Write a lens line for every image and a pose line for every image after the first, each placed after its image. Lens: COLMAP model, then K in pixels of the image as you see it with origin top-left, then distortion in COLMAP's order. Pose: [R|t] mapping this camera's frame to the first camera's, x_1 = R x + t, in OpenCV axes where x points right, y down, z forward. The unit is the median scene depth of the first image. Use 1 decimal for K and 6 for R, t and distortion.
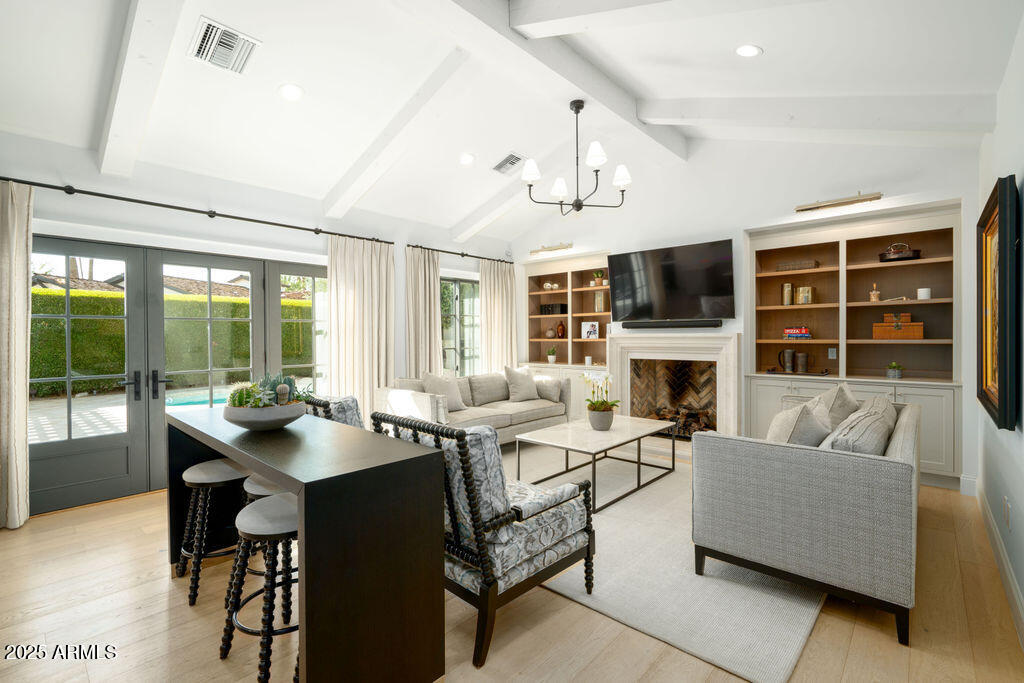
lens RADIAL K [[465.5, 0, 509.9], [0, 465.5, 338.4], [0, 0, 1]] dist [-0.004999, 0.002797]
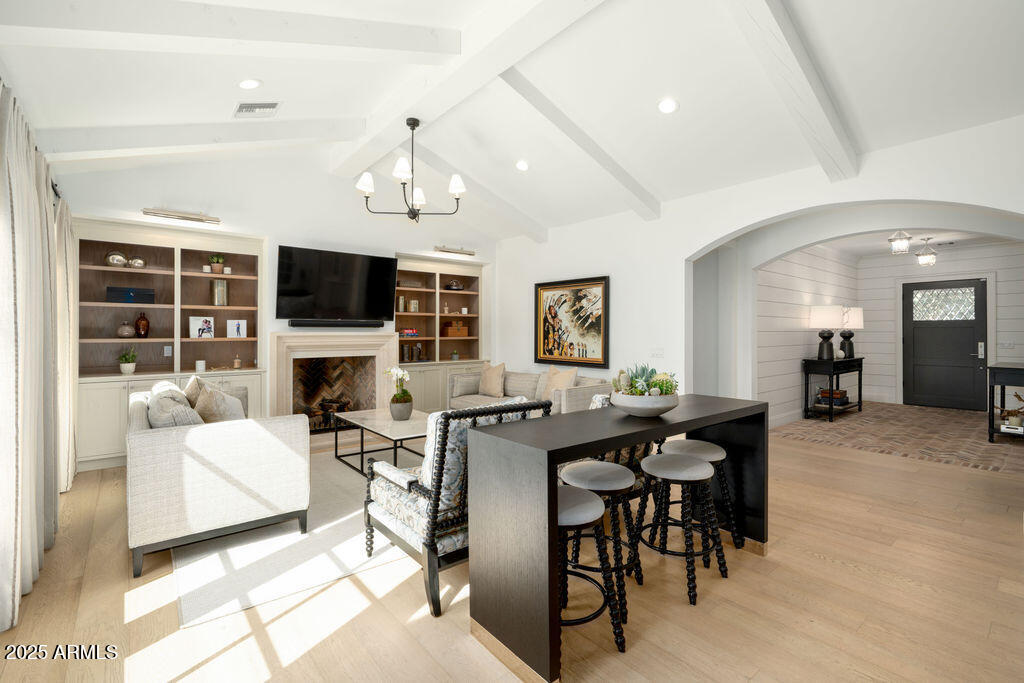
lens RADIAL K [[465.5, 0, 510.4], [0, 465.5, 337.4], [0, 0, 1]] dist [-0.004999, 0.002797]
pose [[0.138941, -0.007107, 0.990275, -0.601637], [0.002453, 0.999974, 0.006833, -0.005348], [-0.990298, 0.001480, 0.138955, 0.418393]]
